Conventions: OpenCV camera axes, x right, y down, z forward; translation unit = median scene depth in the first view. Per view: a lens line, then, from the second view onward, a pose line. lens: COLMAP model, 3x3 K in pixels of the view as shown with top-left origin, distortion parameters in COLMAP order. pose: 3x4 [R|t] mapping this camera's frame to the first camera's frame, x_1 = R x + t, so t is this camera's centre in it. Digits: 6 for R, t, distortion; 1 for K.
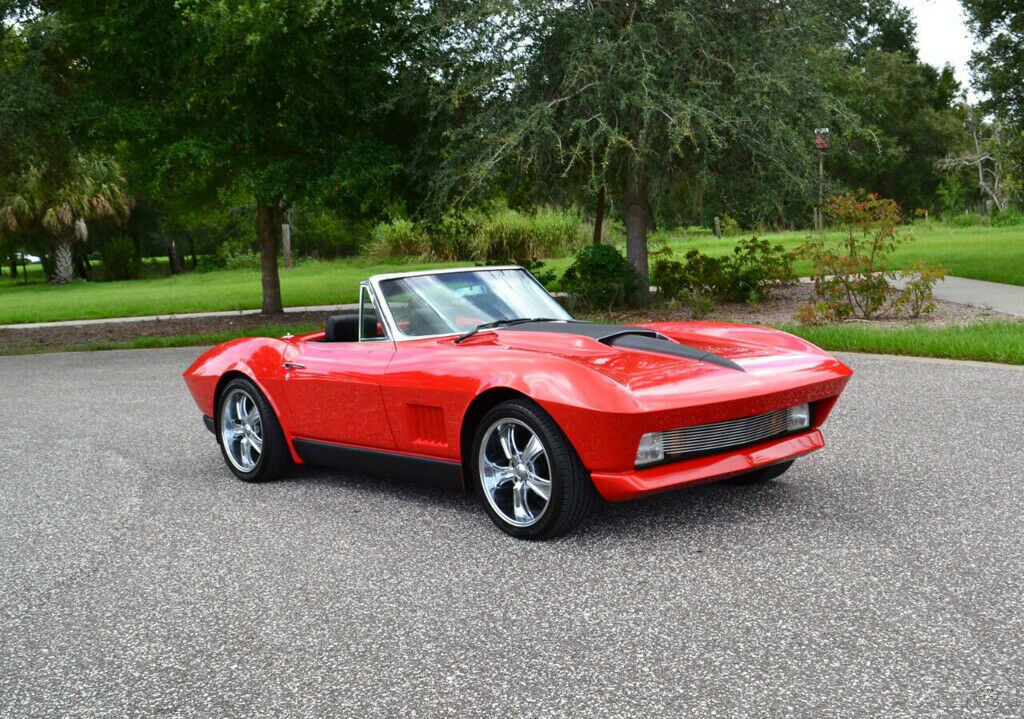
lens RADIAL K [[1287.6, 0, 534.8], [0, 1287.6, 406.1], [0, 0, 1]] dist [-0.075950, 0.000000]
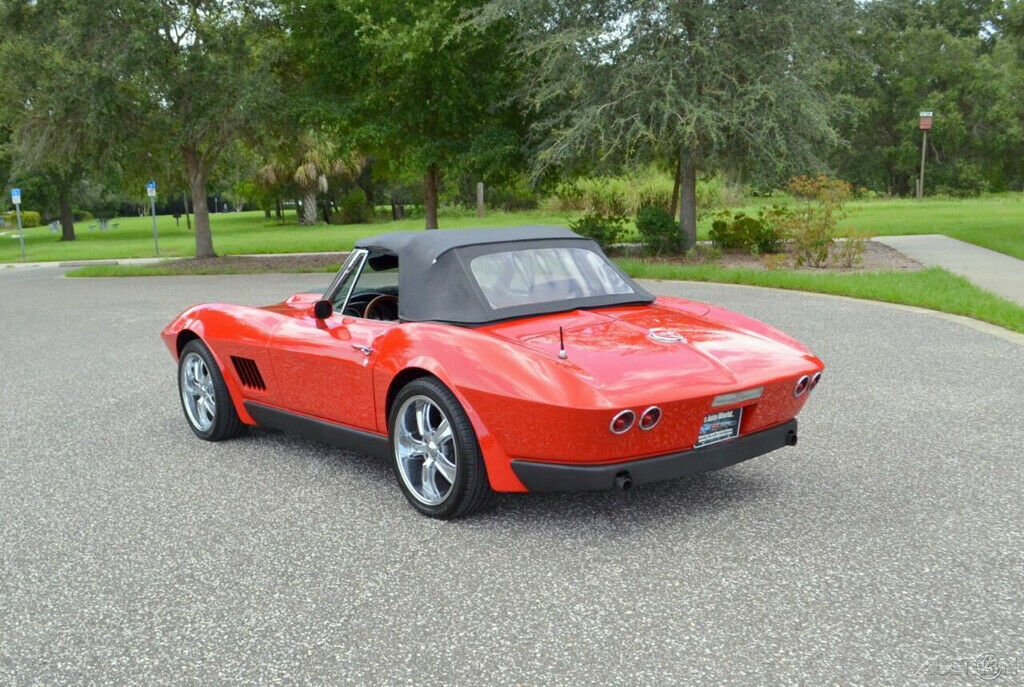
lens RADIAL K [[1174.5, 0, 547.6], [0, 1174.5, 421.9], [0, 0, 1]] dist [-0.092978, 0.000000]
pose [[0.981342, 0.057129, -0.183584, 0.177565], [-0.045179, 0.996618, 0.068633, 0.020439], [0.186884, -0.059058, 0.980605, -0.245207]]
